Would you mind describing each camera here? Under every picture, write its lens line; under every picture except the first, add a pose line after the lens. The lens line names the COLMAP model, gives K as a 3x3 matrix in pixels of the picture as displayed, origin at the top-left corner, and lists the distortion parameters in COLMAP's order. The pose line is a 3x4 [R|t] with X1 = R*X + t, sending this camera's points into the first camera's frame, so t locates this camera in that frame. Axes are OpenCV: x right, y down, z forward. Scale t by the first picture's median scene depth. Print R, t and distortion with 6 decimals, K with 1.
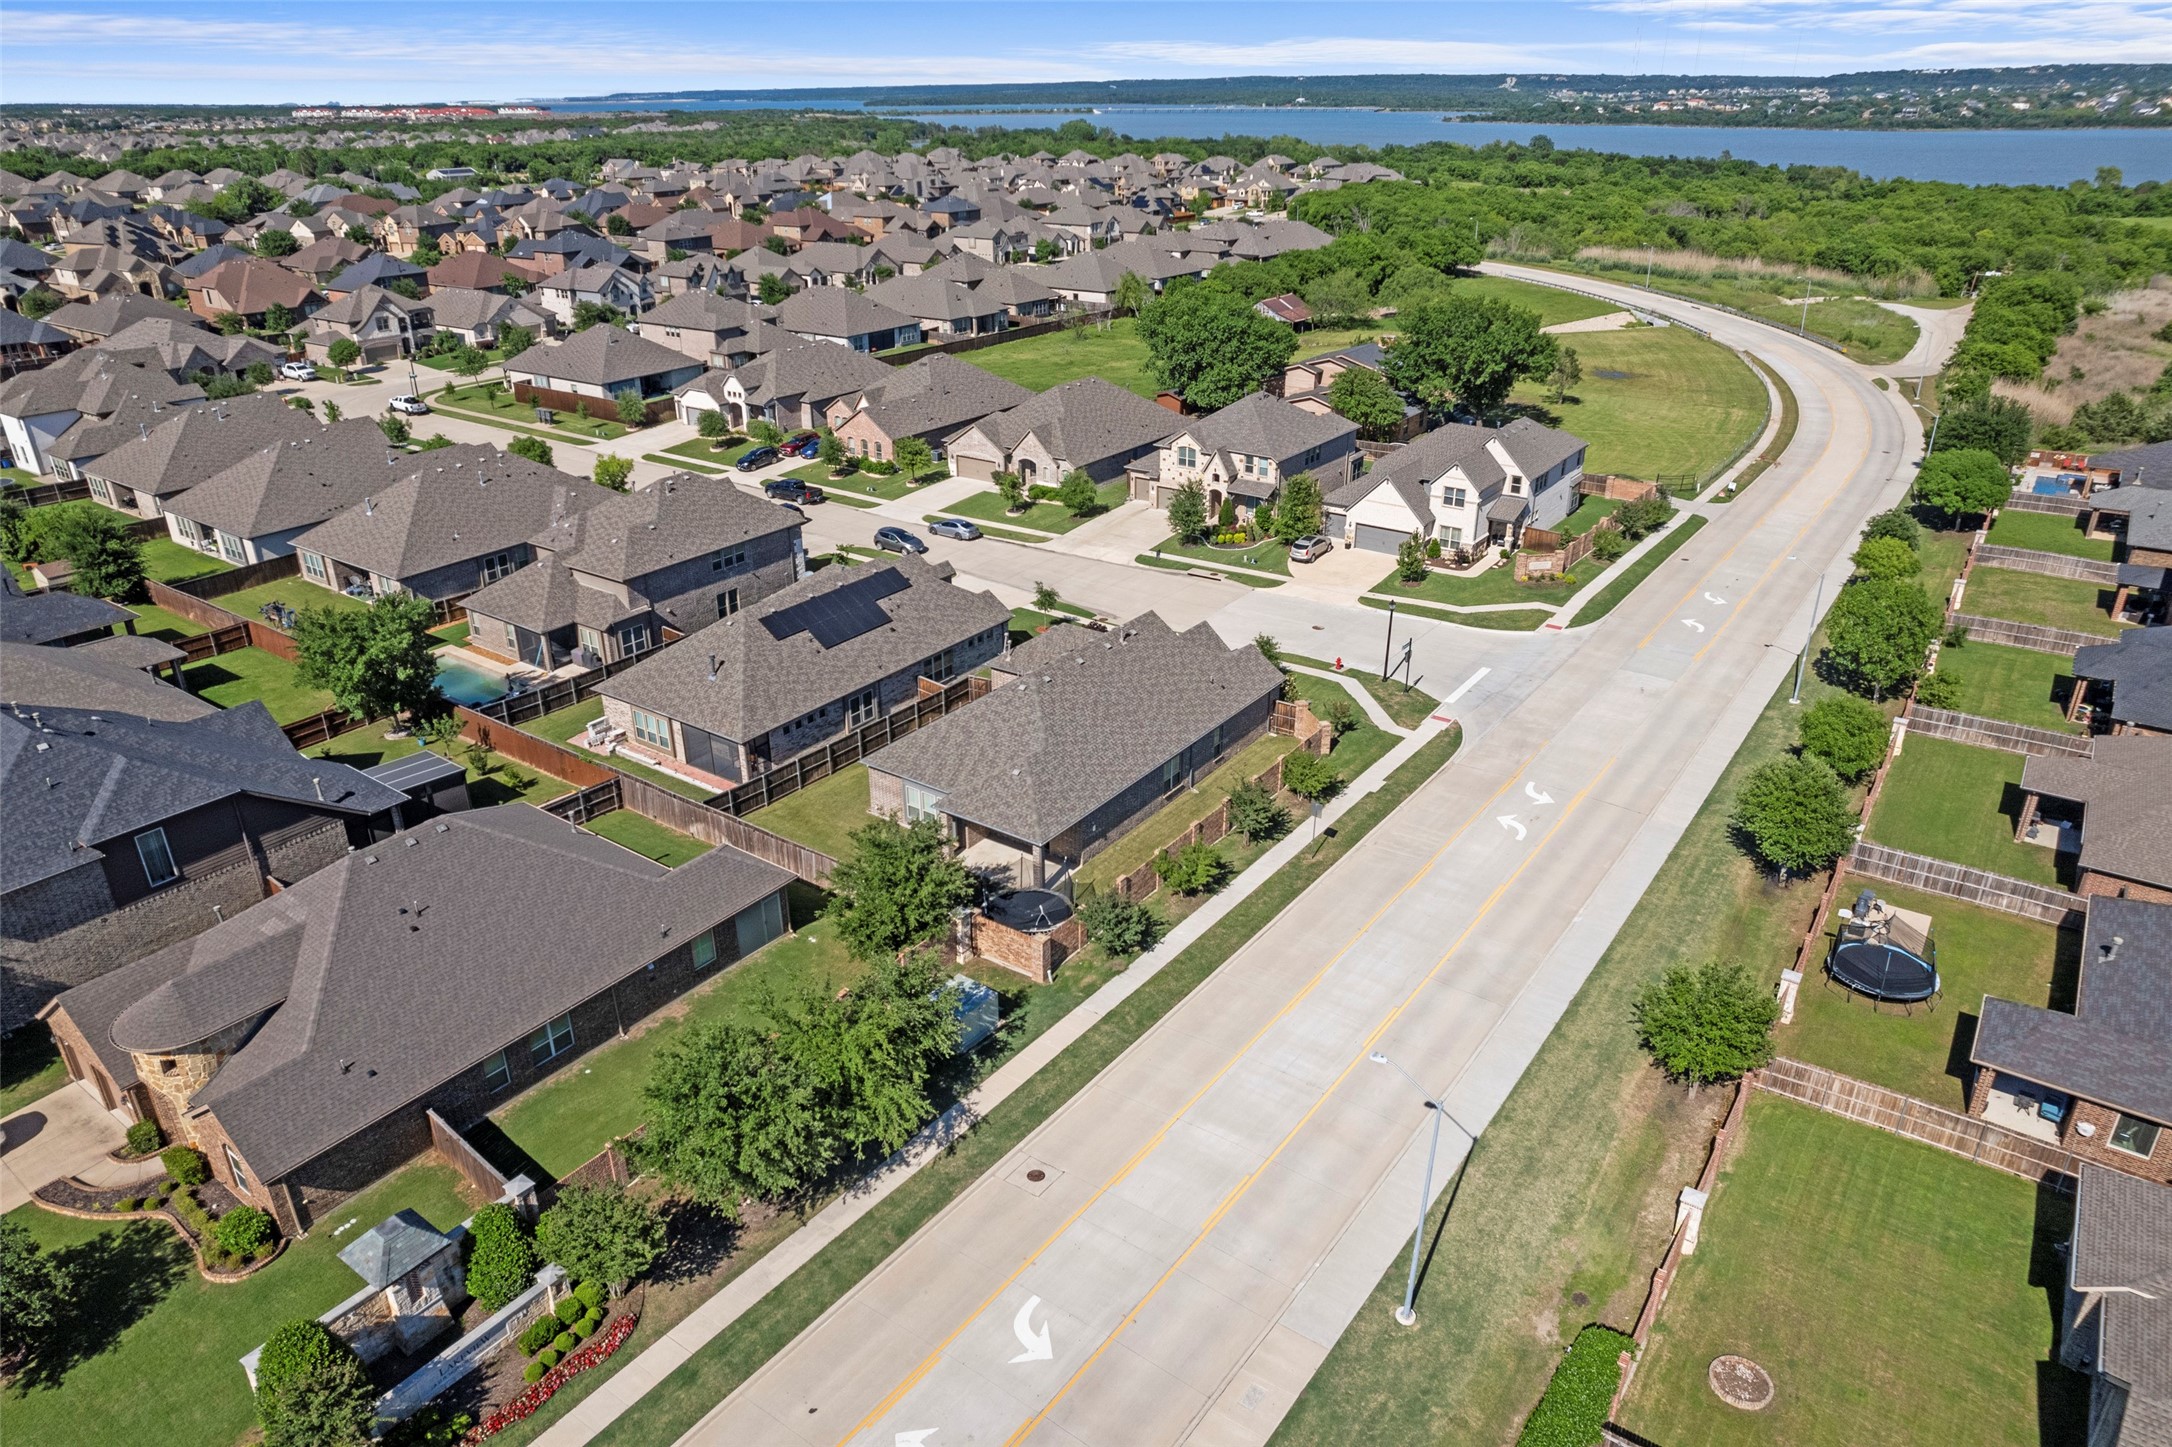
lens RADIAL K [[1406.6, 0, 1086.0], [0, 1406.6, 723.5], [0, 0, 1]] dist [-0.004299, -0.000870]
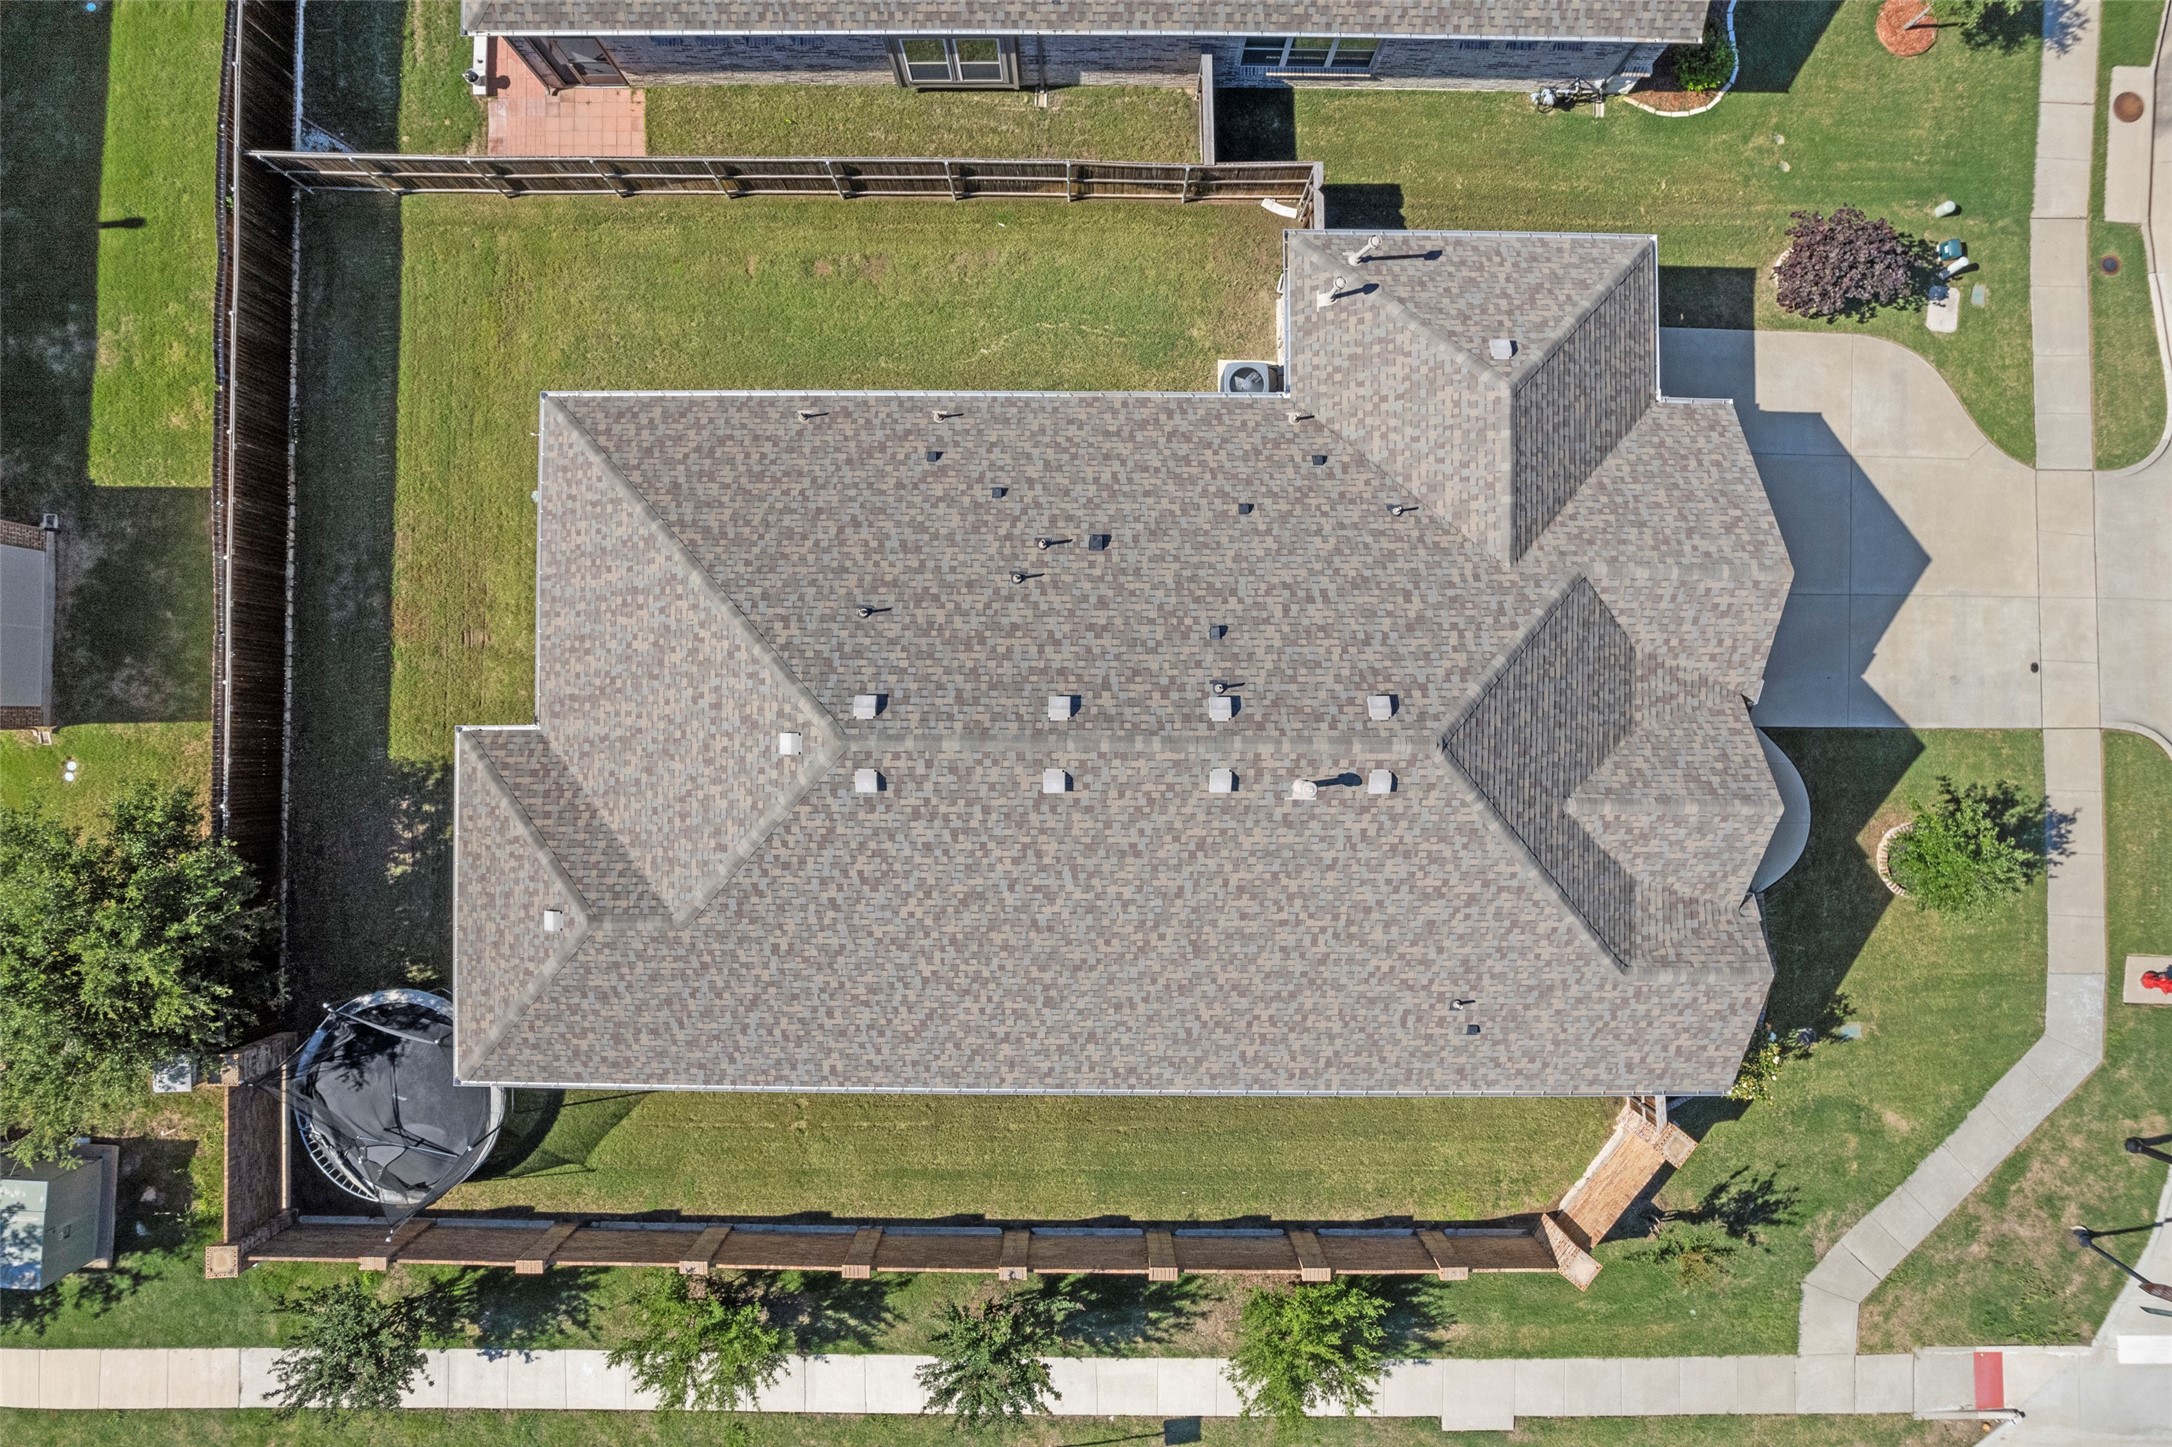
lens RADIAL K [[1400.1, 0, 1086.0], [0, 1400.1, 723.5], [0, 0, 1]] dist [-0.077345, 0.073755]
pose [[0.565032, 0.824927, -0.015287, -0.001024], [-0.343507, 0.252049, 0.904696, -0.210993], [0.750161, -0.505931, 0.425784, 0.594414]]
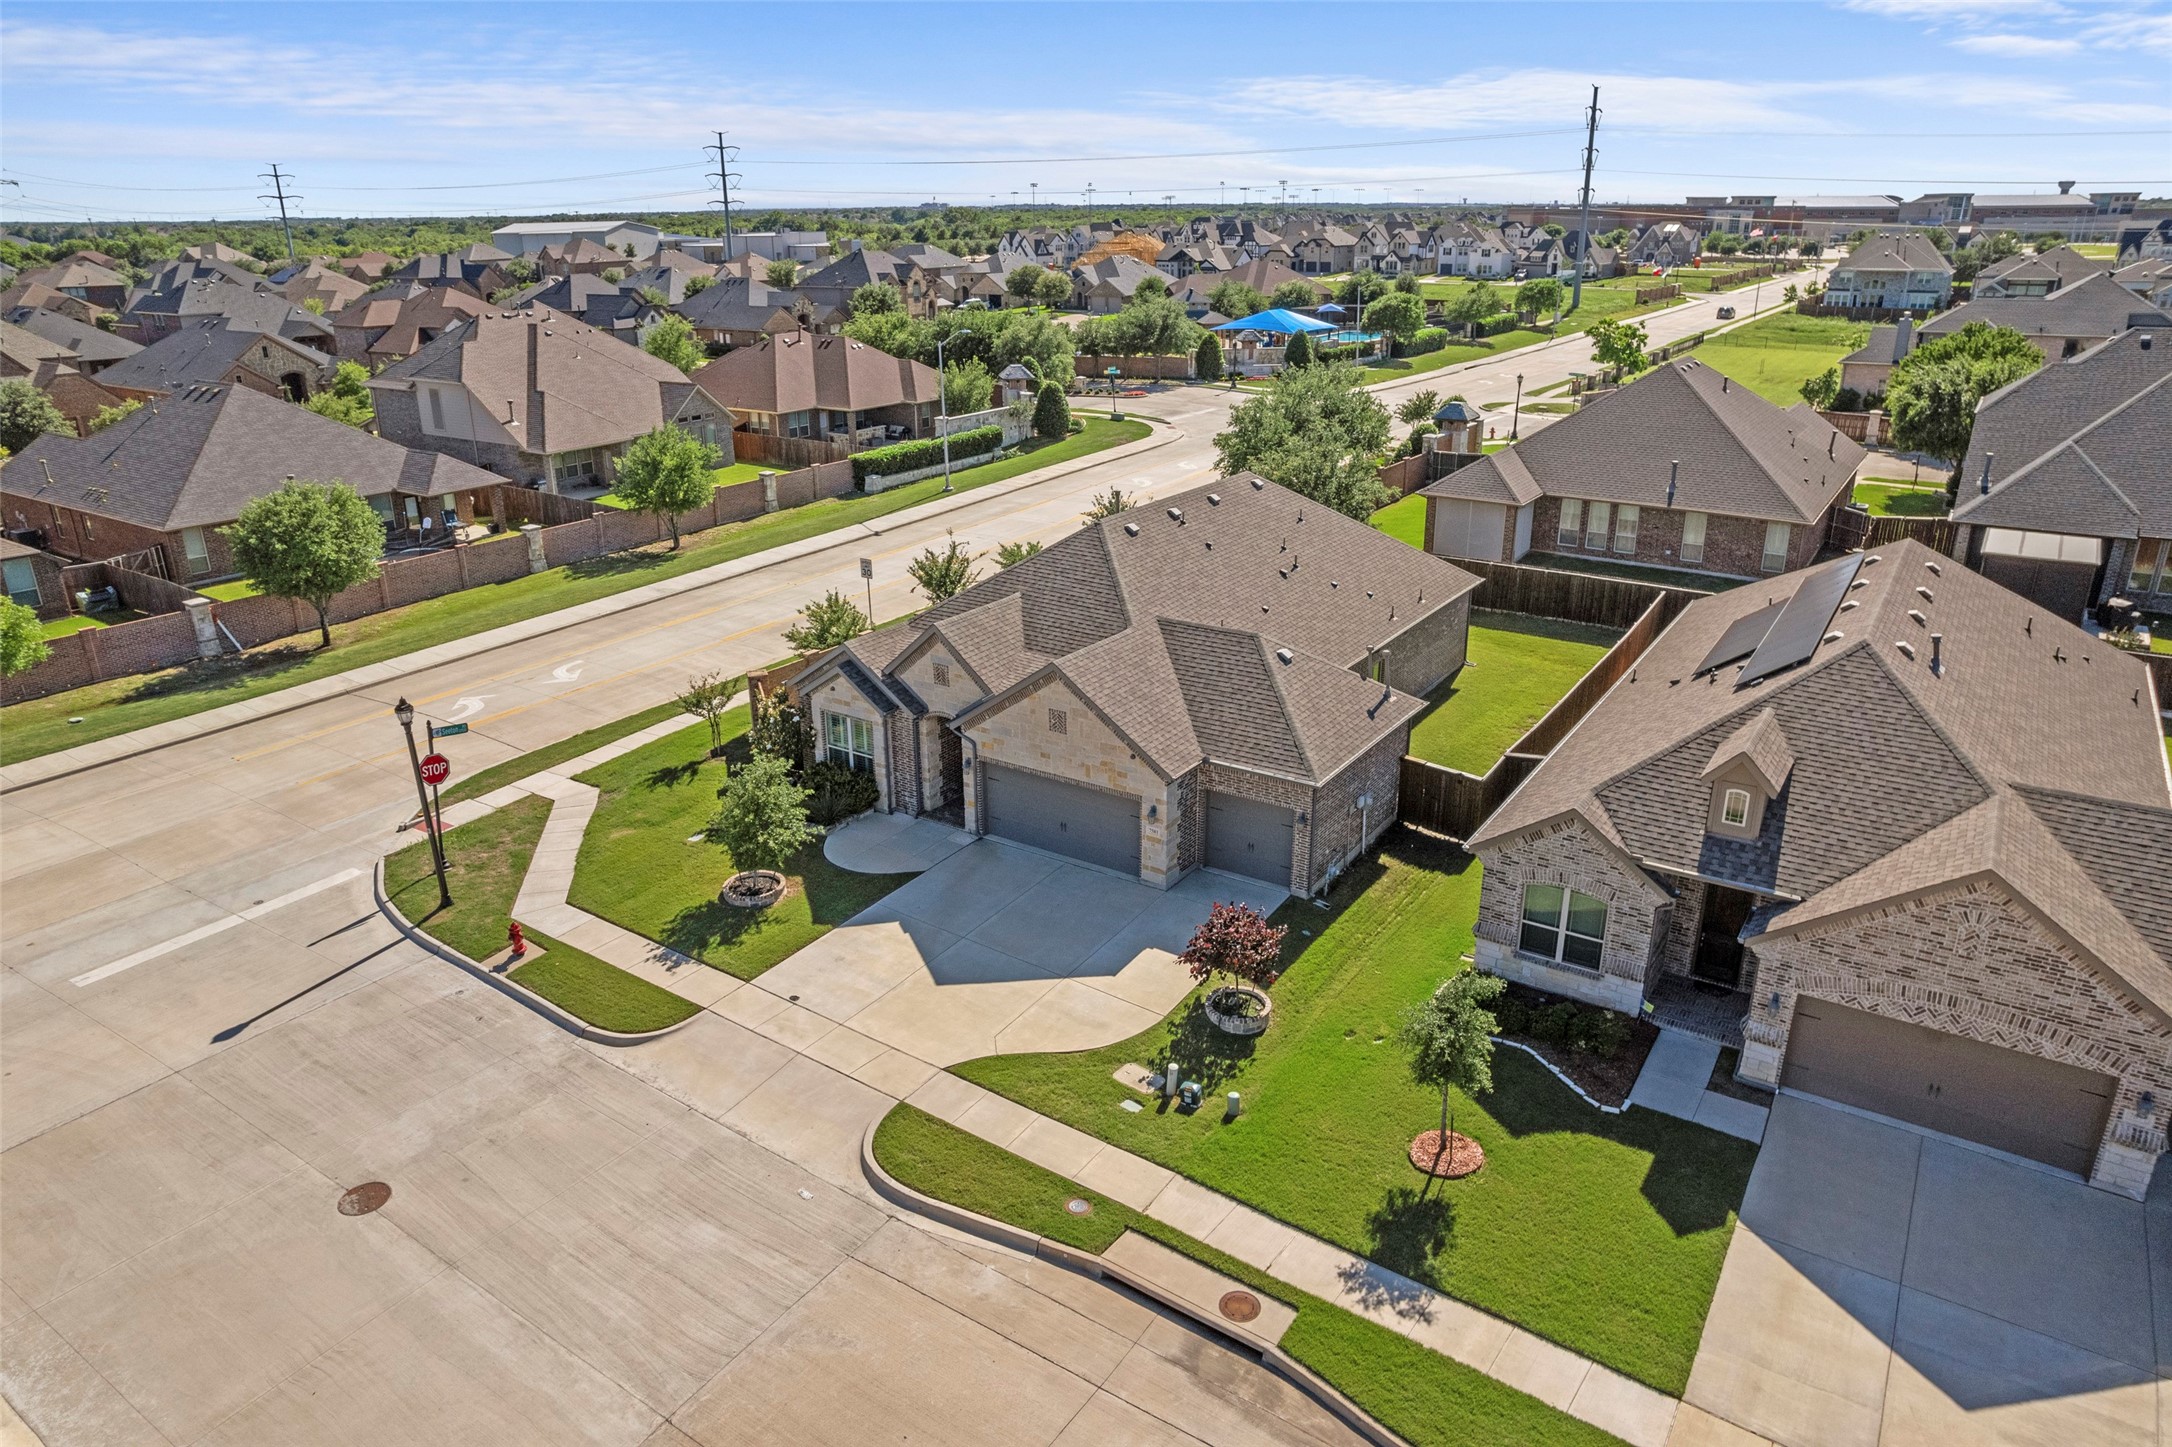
lens RADIAL K [[1400.1, 0, 1086.0], [0, 1400.1, 723.5], [0, 0, 1]] dist [-0.077345, 0.073755]
pose [[-0.999725, 0.013087, -0.019479, 0.035852], [-0.004661, 0.702807, 0.711366, -0.272137], [0.023000, 0.711260, -0.702552, 1.002707]]
